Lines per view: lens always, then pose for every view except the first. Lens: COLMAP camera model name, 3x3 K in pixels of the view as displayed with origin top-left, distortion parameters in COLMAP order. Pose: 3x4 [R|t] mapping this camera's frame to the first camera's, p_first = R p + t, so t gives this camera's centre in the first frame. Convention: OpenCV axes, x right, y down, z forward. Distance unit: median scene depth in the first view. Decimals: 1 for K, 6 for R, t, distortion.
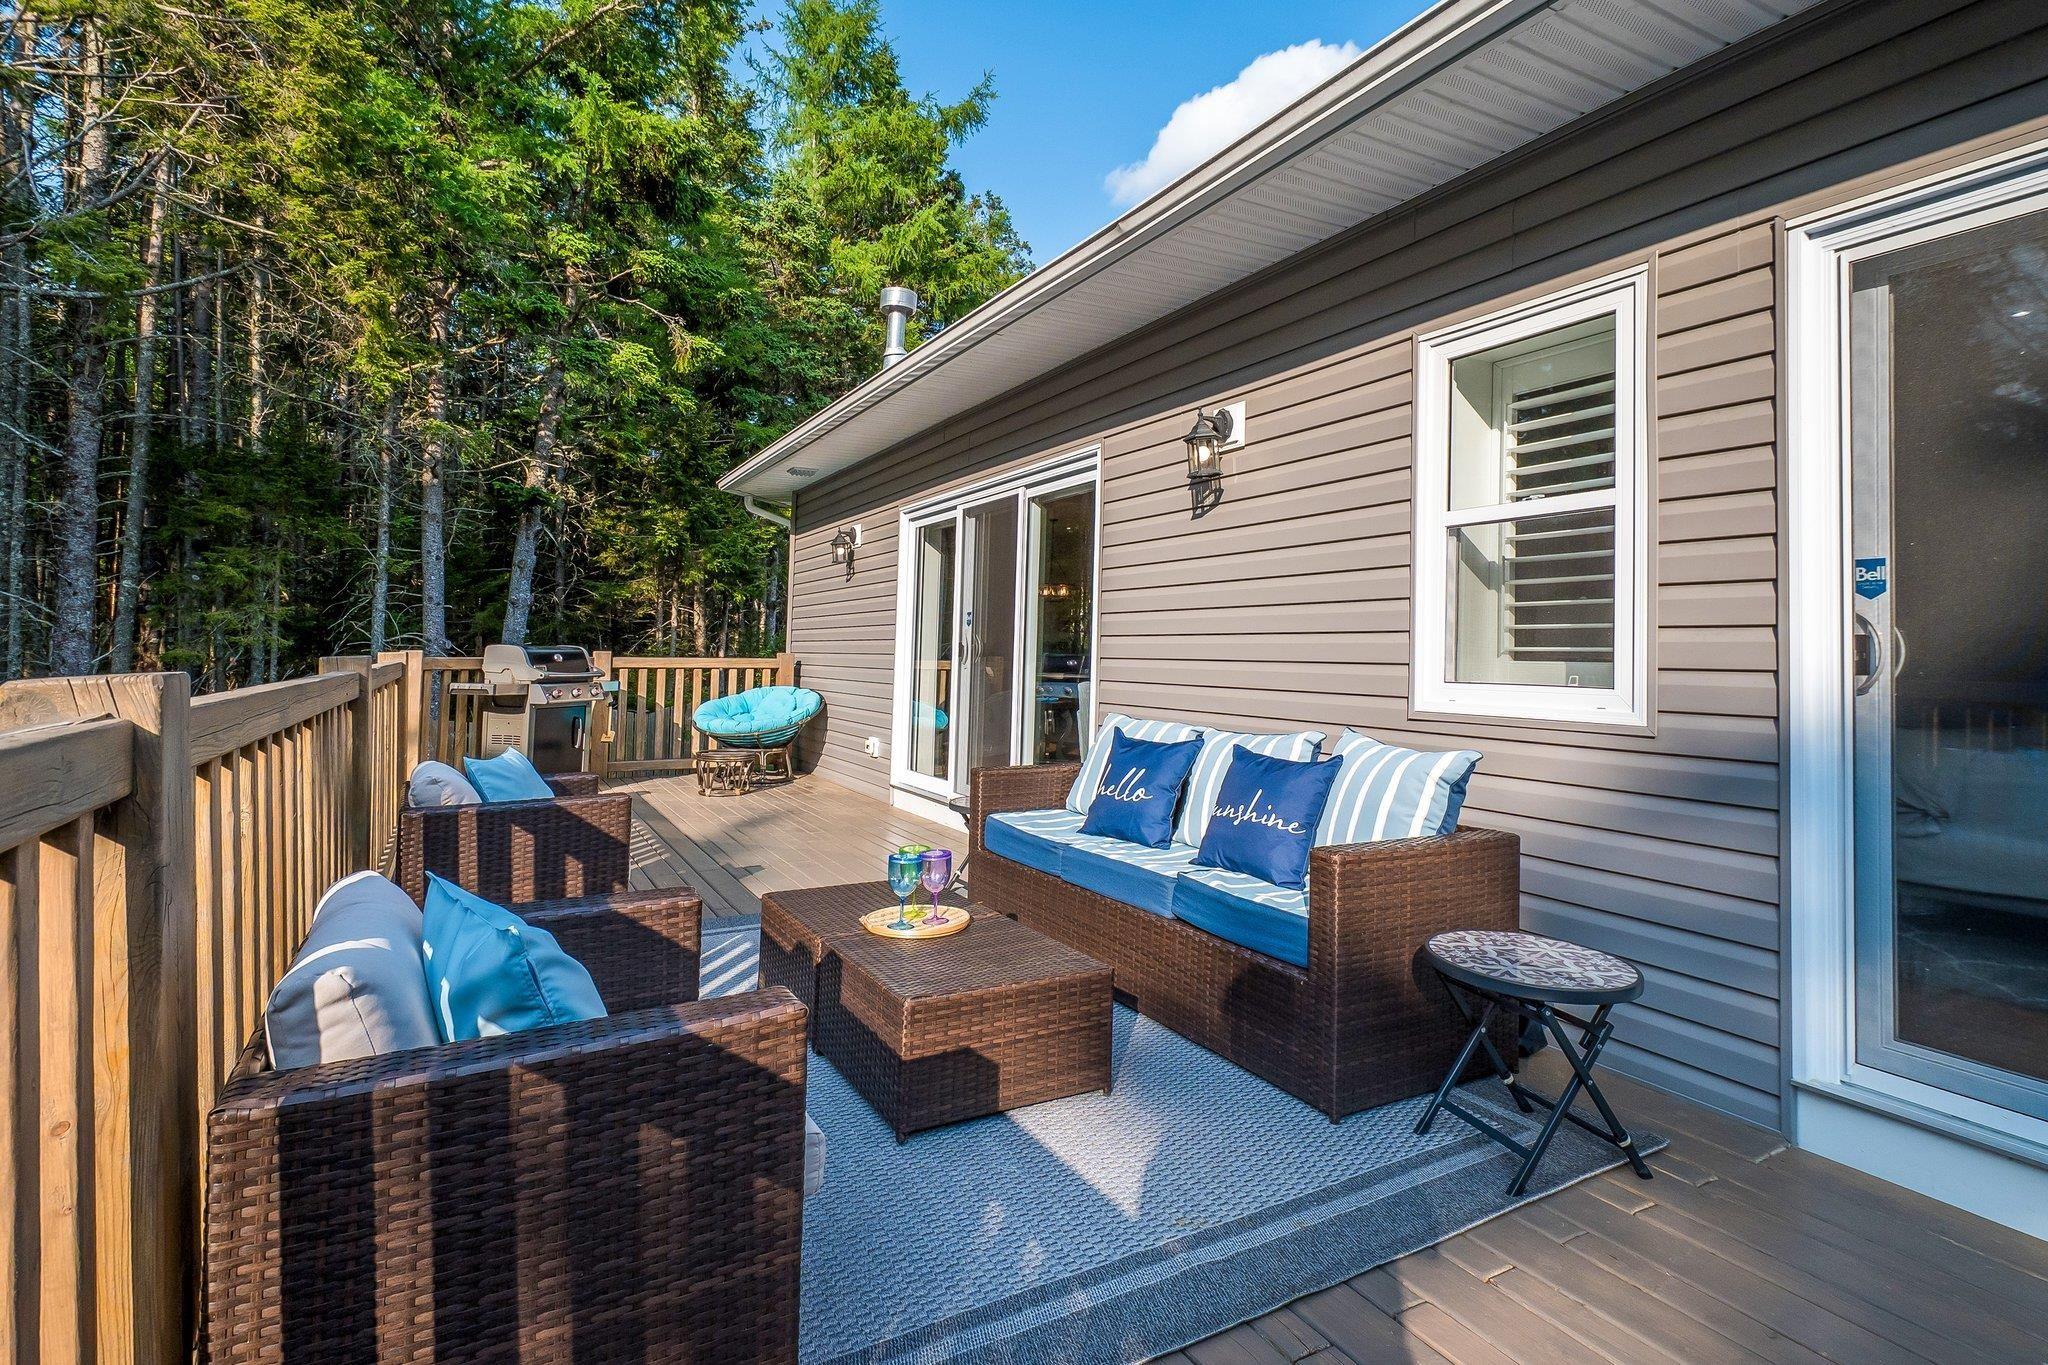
lens RADIAL K [[1001.3, 0, 1017.8], [0, 1001.3, 591.7], [0, 0, 1]] dist [0.019621, -0.015126]
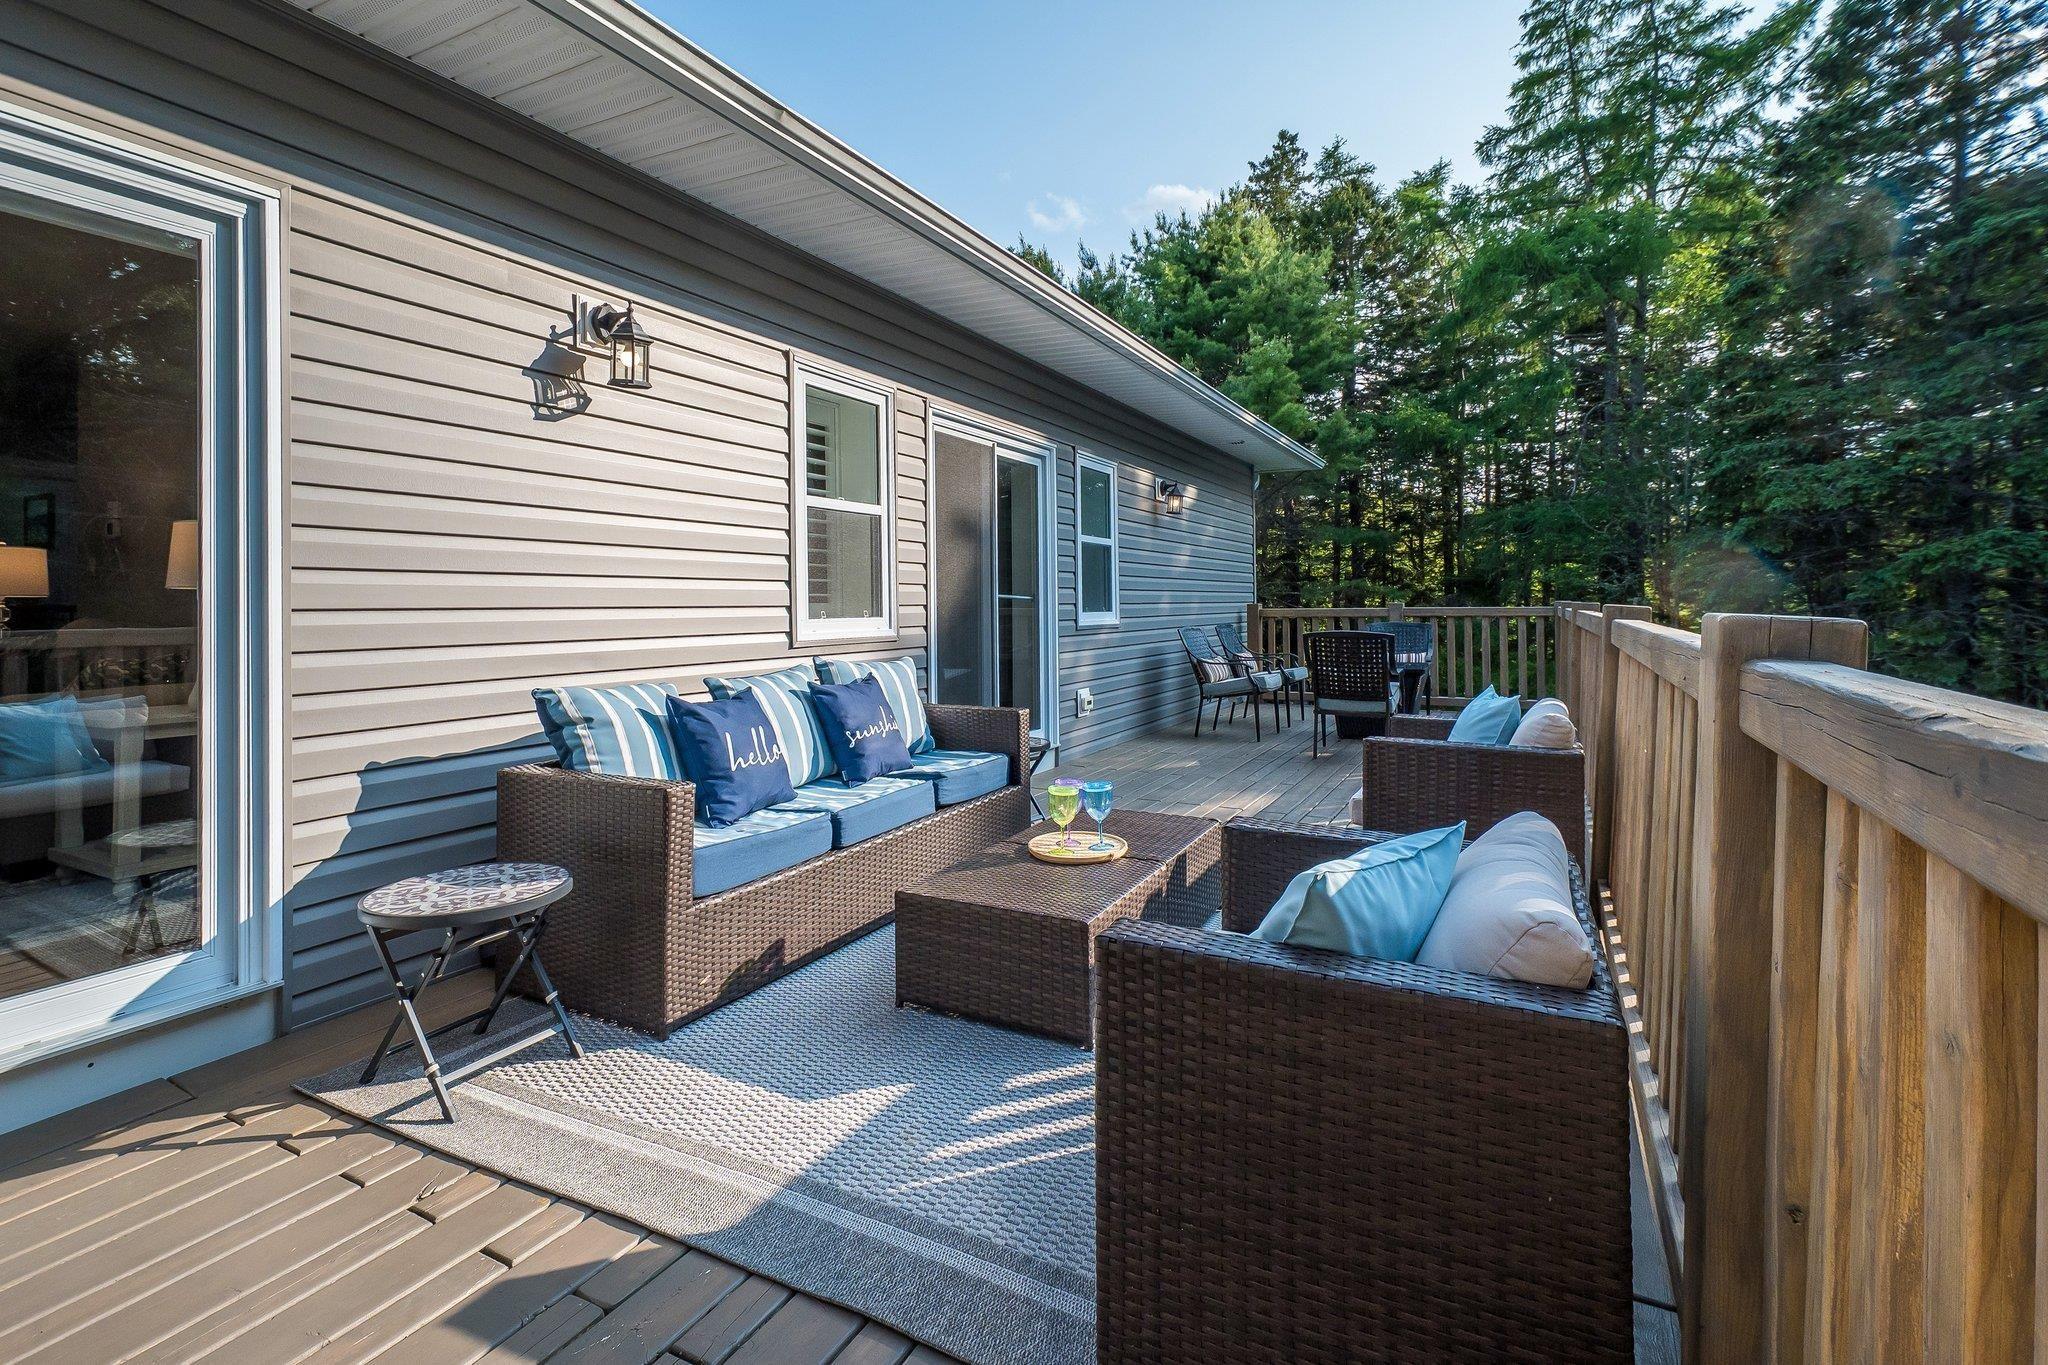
lens RADIAL K [[1001.3, 0, 1017.8], [0, 1001.3, 591.7], [0, 0, 1]] dist [0.019621, -0.015126]
pose [[-0.557999, 0.003085, 0.829836, -0.336133], [-0.048438, 0.998167, -0.036281, 0.033943], [-0.828427, -0.060441, -0.556827, 0.586311]]
